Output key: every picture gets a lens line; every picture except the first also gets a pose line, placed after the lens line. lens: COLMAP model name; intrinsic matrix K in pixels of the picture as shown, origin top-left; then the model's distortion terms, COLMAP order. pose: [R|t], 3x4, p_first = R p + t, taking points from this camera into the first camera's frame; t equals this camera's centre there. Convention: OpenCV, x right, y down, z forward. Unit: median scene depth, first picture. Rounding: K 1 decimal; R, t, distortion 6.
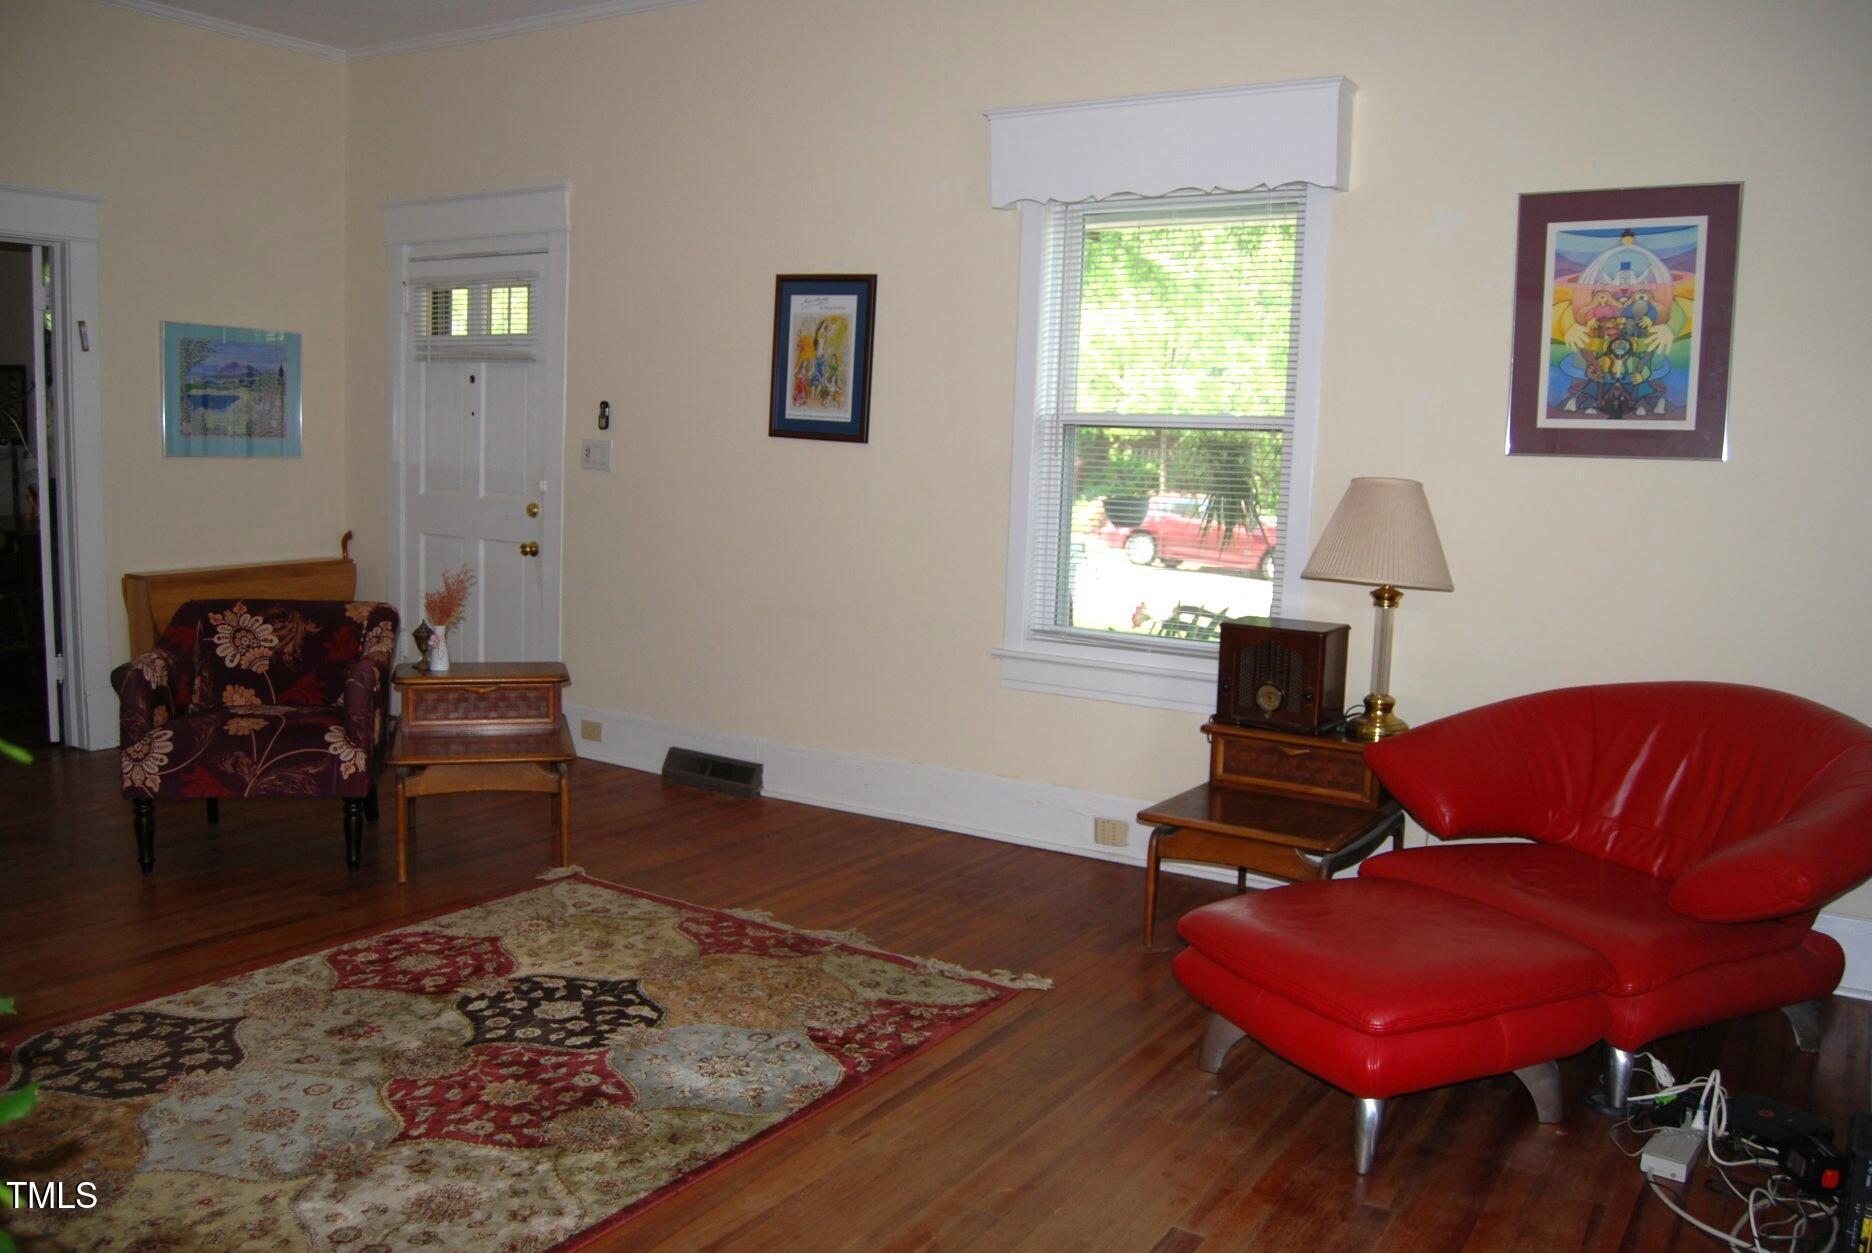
lens RADIAL K [[1471.8, 0, 948.6], [0, 1471.8, 628.1], [0, 0, 1]] dist [-0.090492, 0.031245]
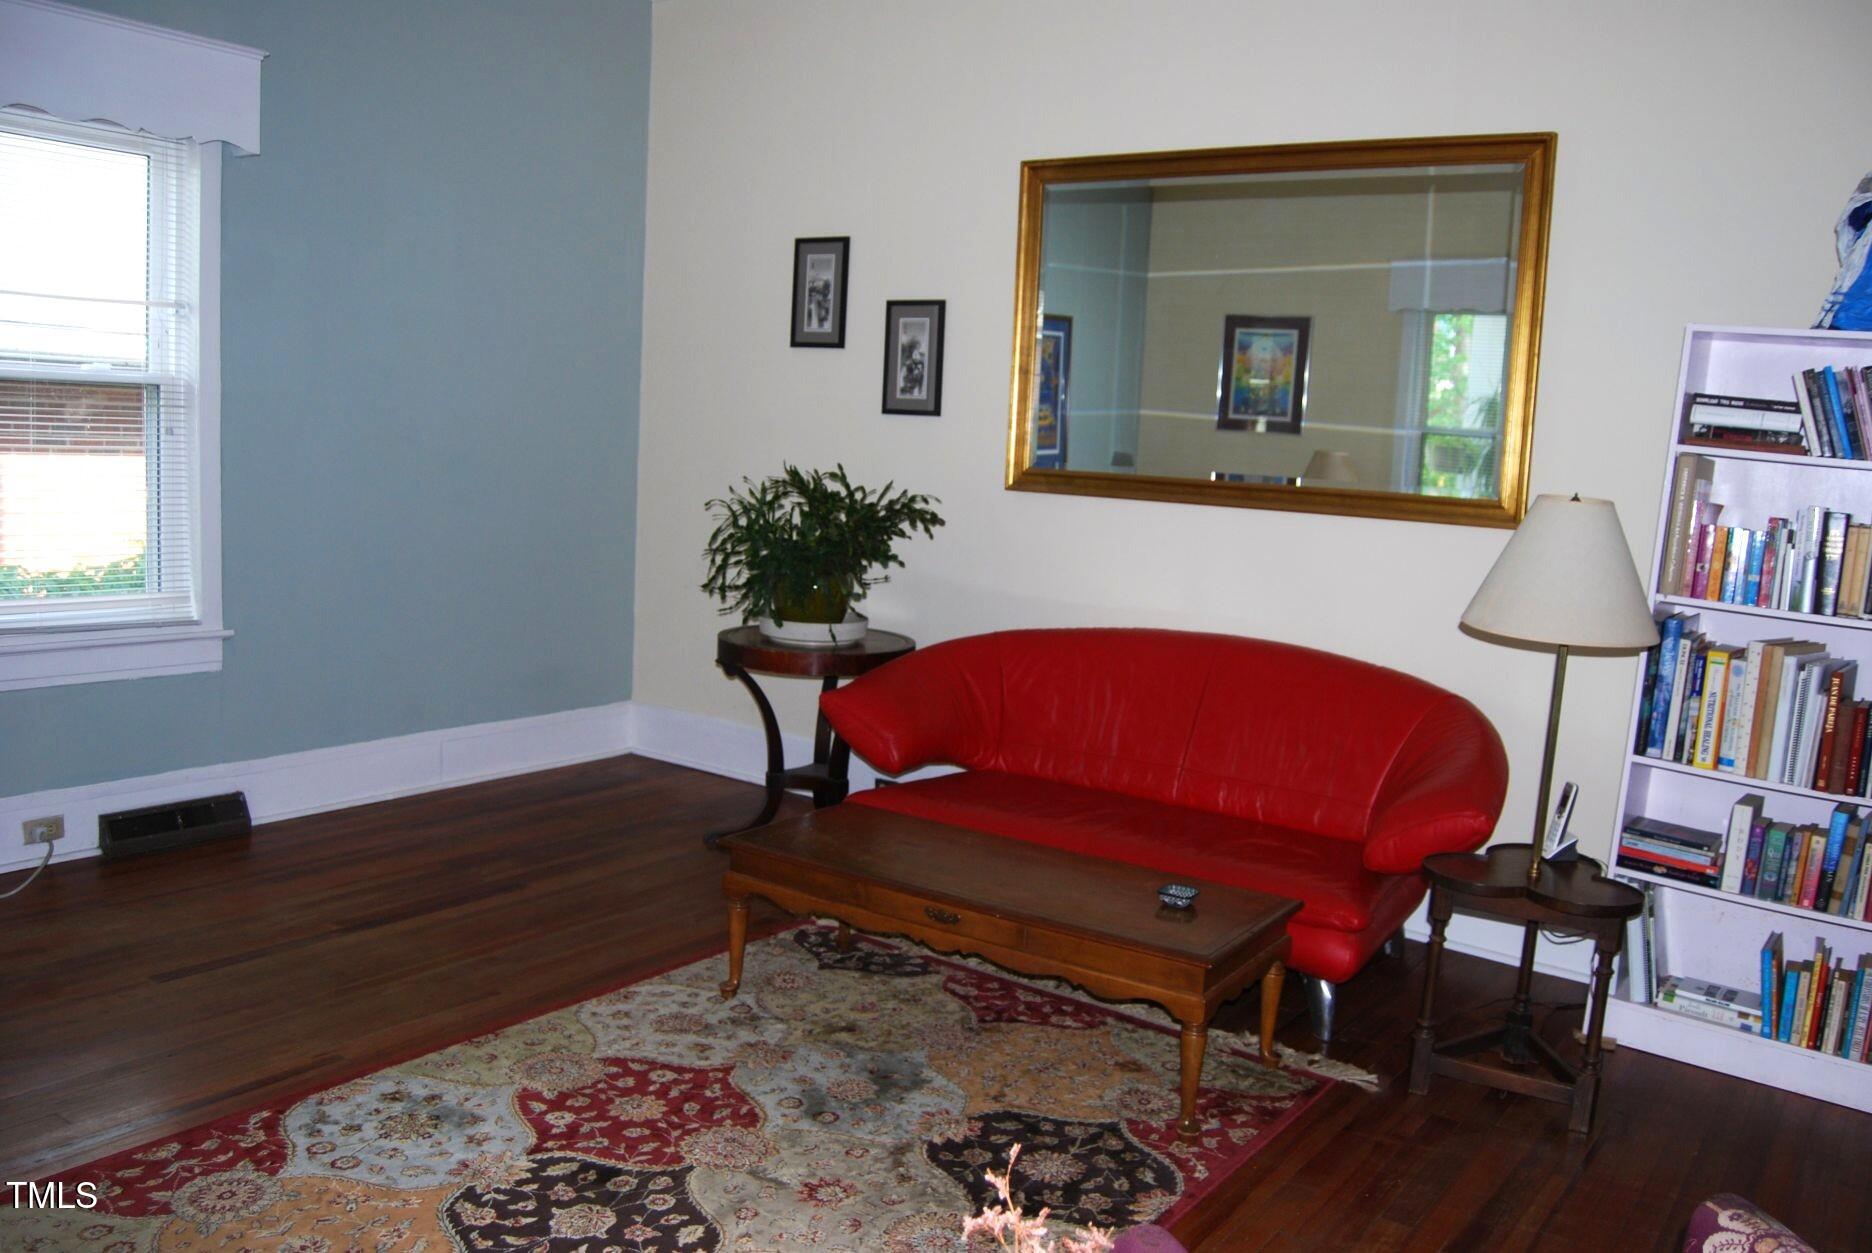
lens RADIAL K [[1543.0, 0, 936.3], [0, 1543.0, 631.1], [0, 0, 1]] dist [-0.082449, 0.024673]
pose [[-0.993537, -0.102774, 0.048182, -0.442567], [-0.087694, 0.964513, 0.249048, -0.236841], [-0.072067, 0.243213, -0.967292, 1.622777]]
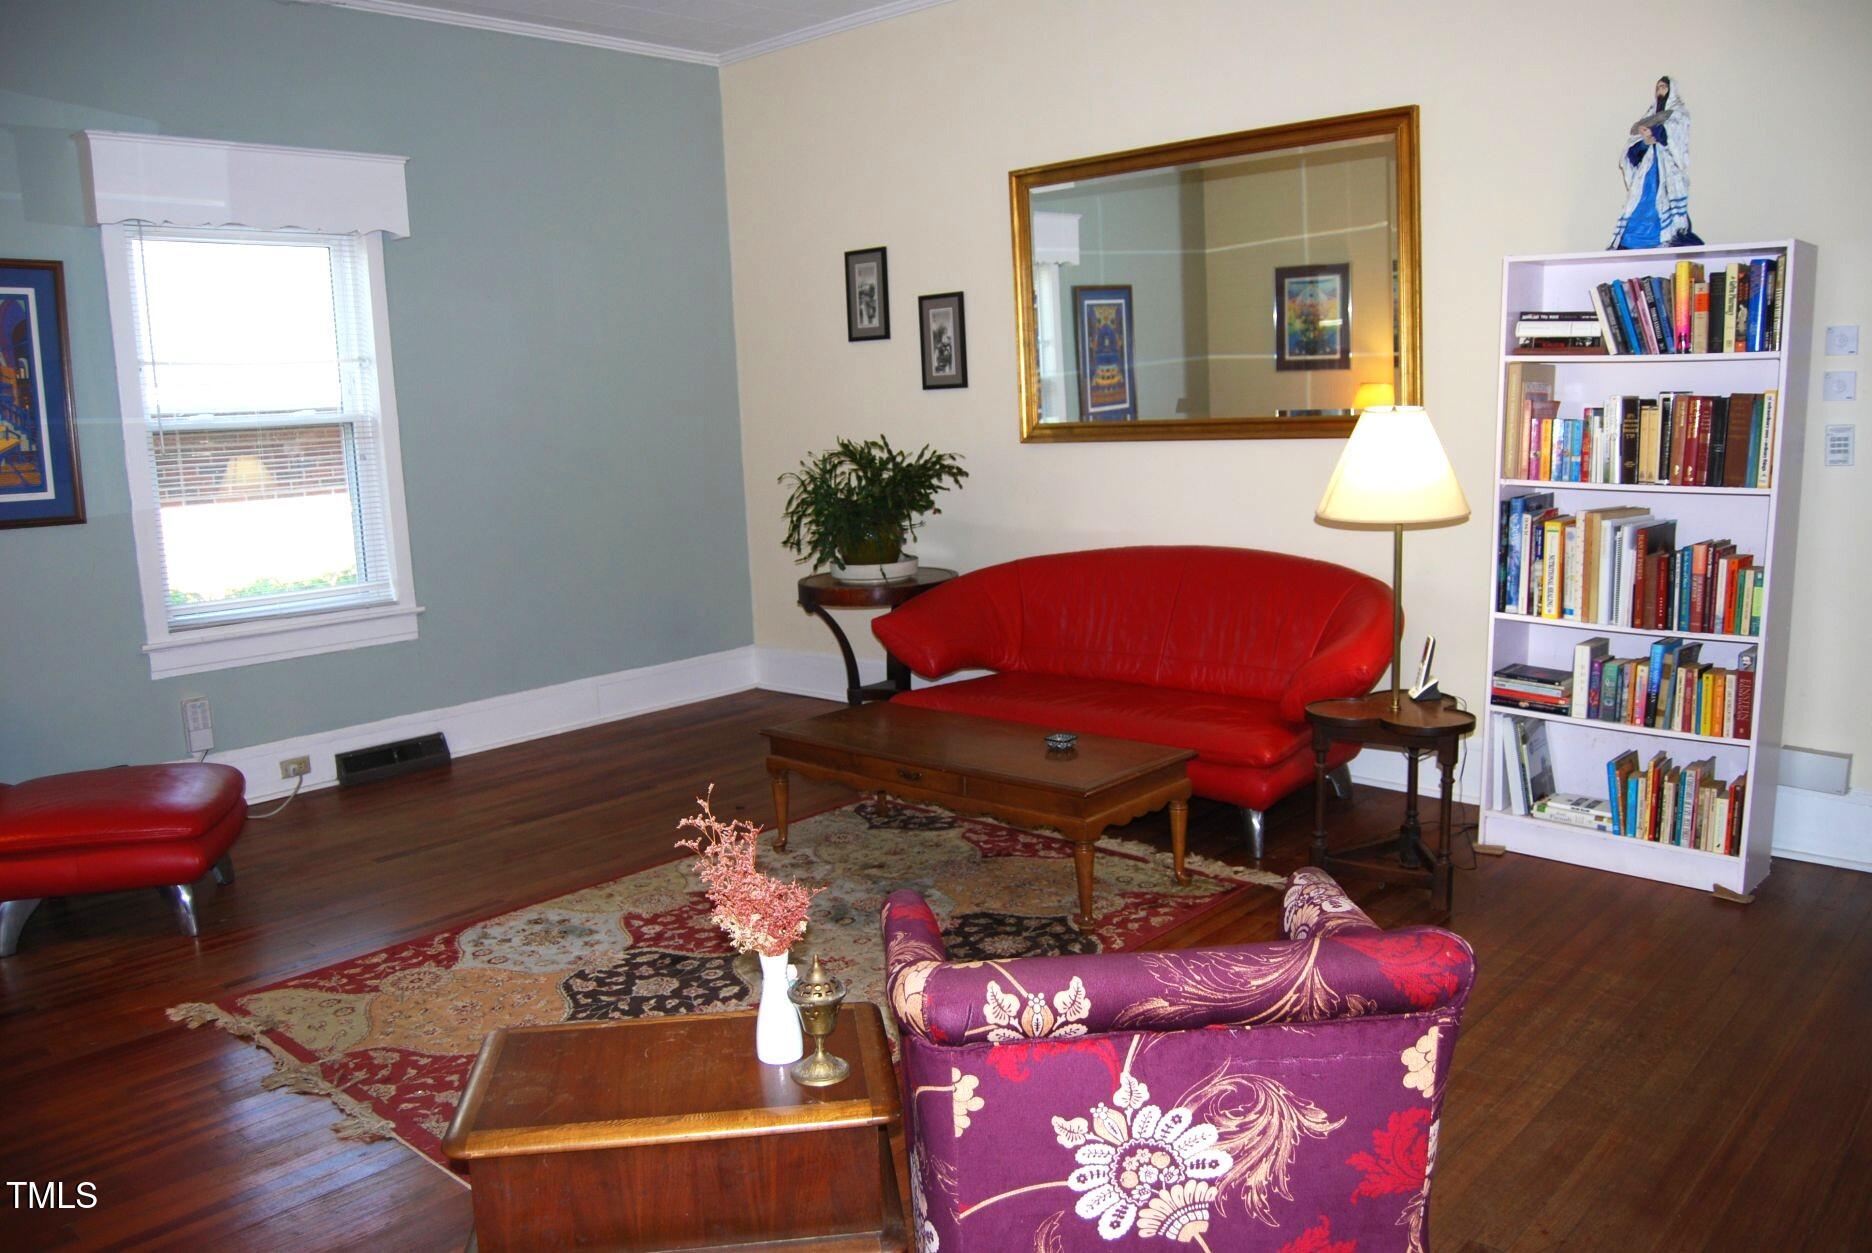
lens RADIAL K [[1471.8, 0, 931.2], [0, 1471.8, 625.4], [0, 0, 1]] dist [-0.090492, 0.031245]
pose [[-0.983341, -0.028440, 0.179529, -0.631567], [0.022410, 0.961180, 0.275010, -0.273285], [-0.180381, 0.274452, -0.944531, 1.844341]]
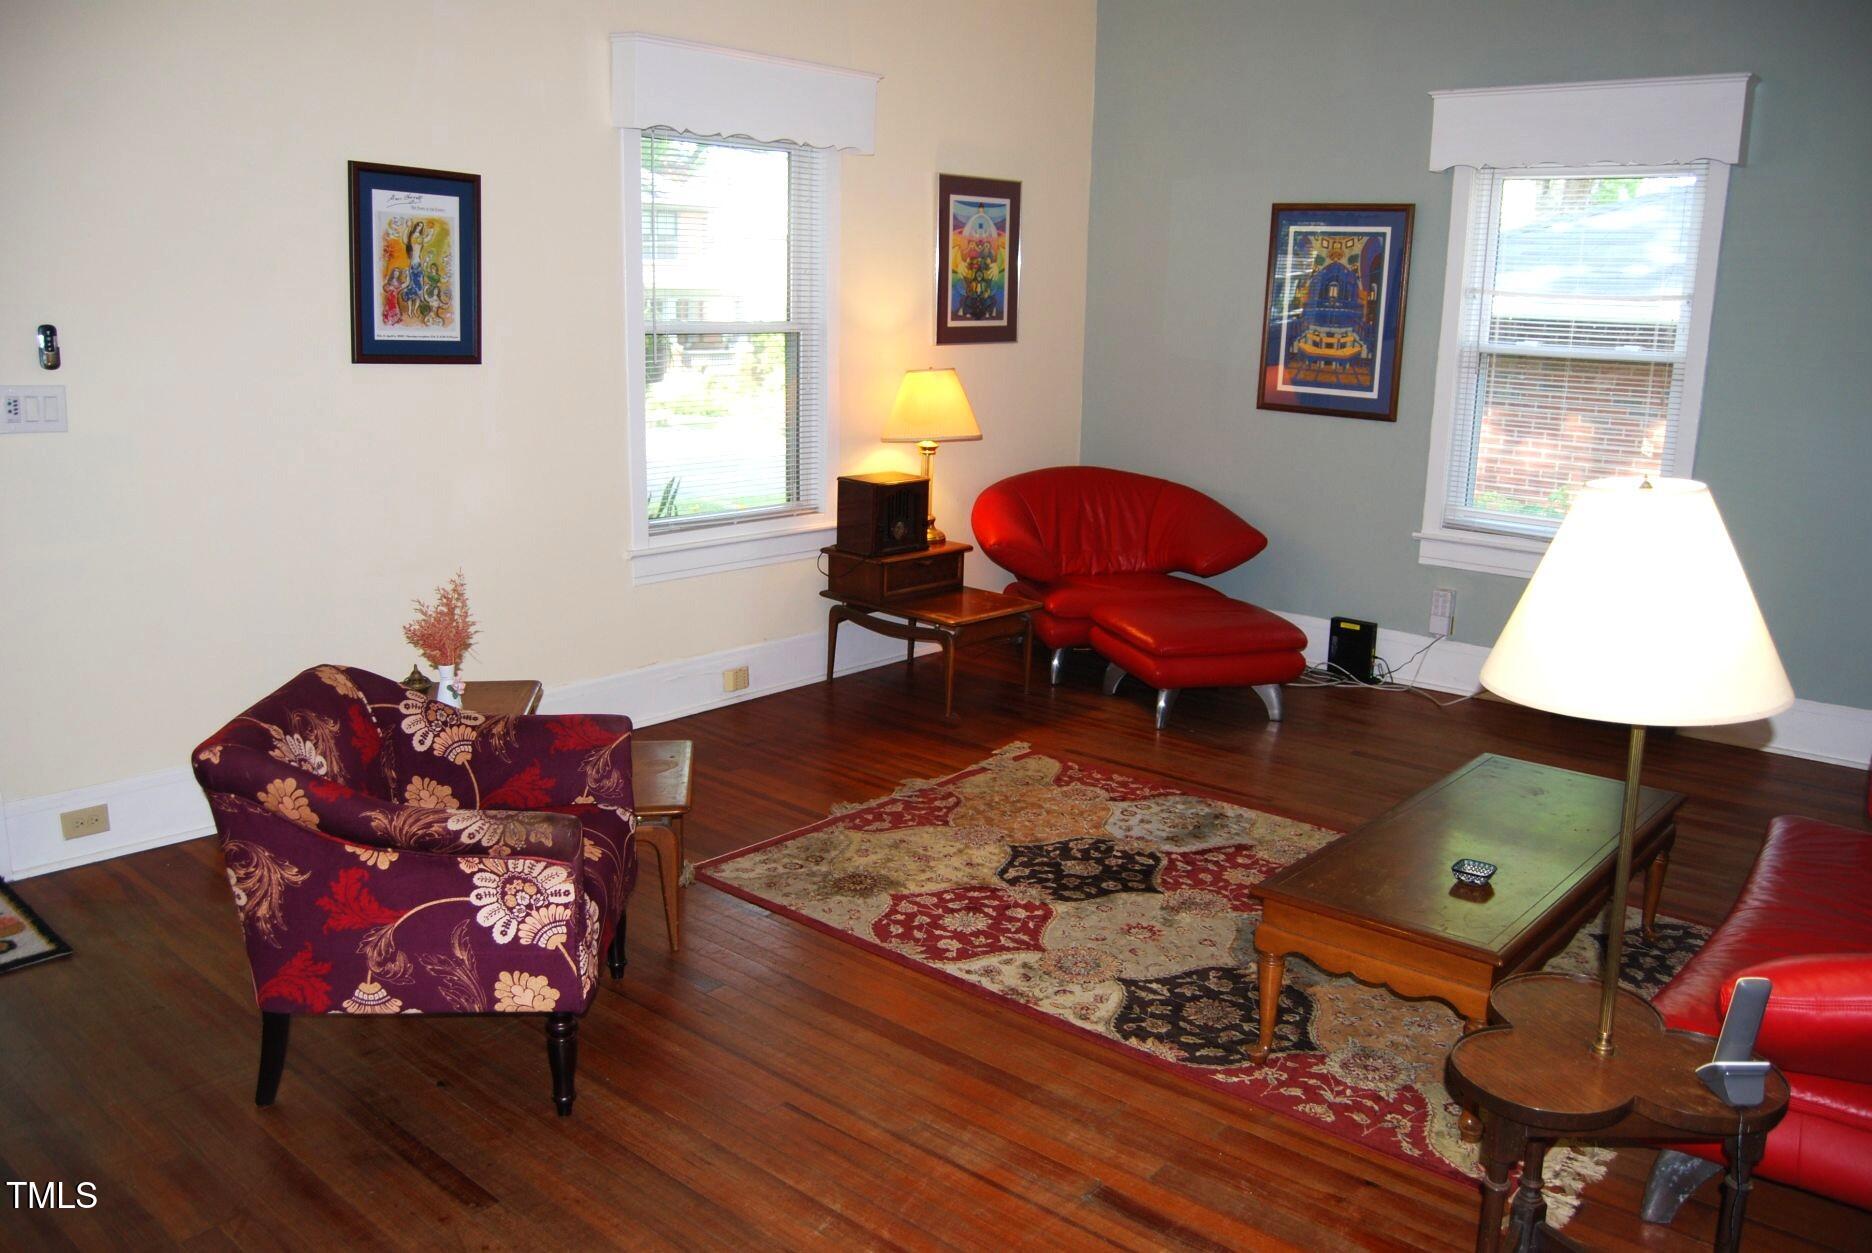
lens RADIAL K [[1471.8, 0, 965.9], [0, 1471.8, 614.3], [0, 0, 1]] dist [-0.090492, 0.031245]
pose [[0.146047, -0.239618, 0.959820, -1.367296], [0.100728, 0.968782, 0.226529, -0.224231], [-0.984136, 0.063597, 0.165623, 0.851473]]
